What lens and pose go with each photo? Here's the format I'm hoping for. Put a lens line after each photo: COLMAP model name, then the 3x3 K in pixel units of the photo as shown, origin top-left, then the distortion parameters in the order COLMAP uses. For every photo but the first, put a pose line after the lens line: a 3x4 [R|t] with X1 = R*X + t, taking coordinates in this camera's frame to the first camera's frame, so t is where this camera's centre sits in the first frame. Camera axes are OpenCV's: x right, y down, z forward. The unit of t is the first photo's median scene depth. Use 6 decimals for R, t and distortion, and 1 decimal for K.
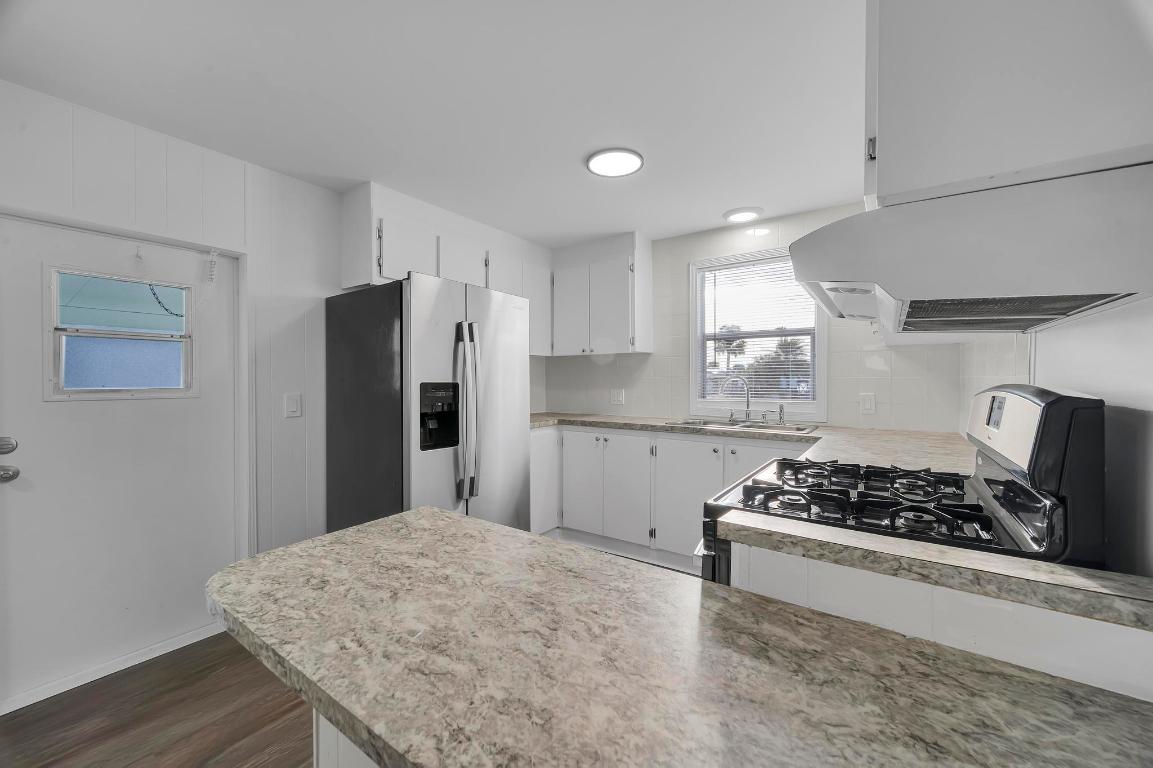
lens RADIAL K [[451.1, 0, 576.5], [0, 451.1, 384.0], [0, 0, 1]] dist [0.000549, 0.000140]
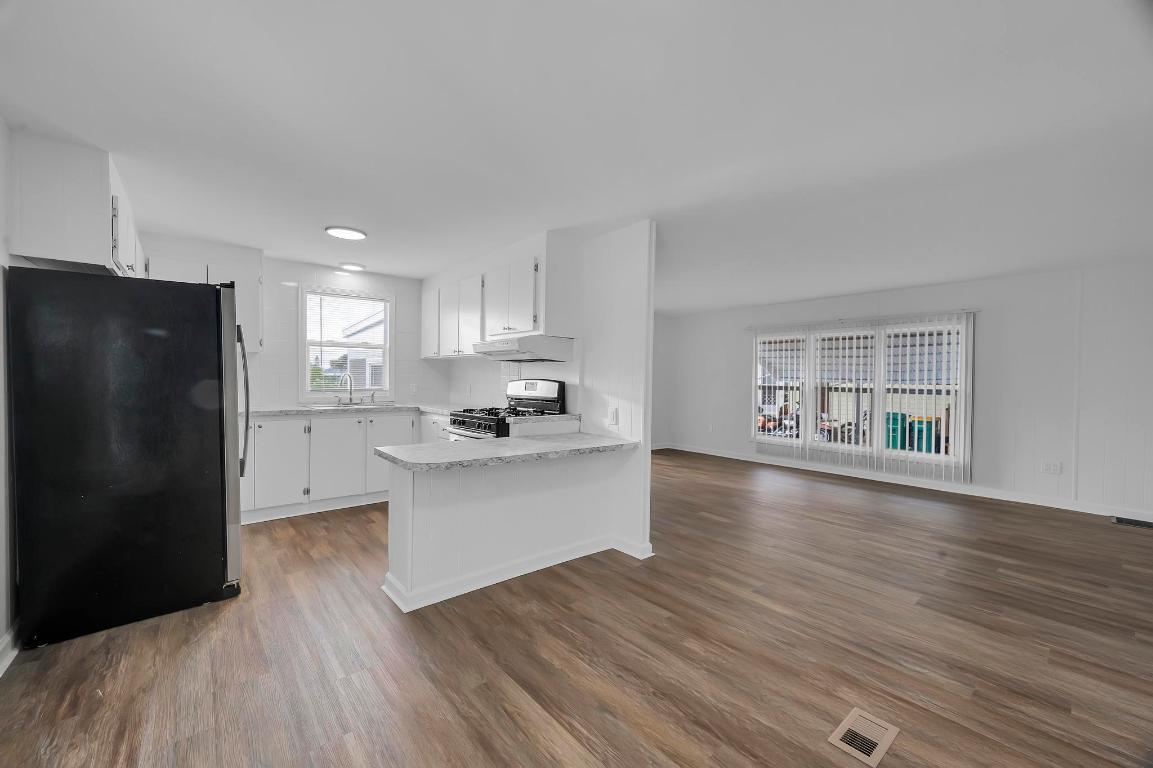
lens RADIAL K [[451.1, 0, 576.5], [0, 451.1, 384.0], [0, 0, 1]] dist [0.000549, 0.000140]
pose [[0.263209, -0.012230, 0.964661, -1.179725], [-0.003433, 0.999901, 0.013614, -0.007166], [-0.964733, -0.006895, 0.263141, -0.144458]]
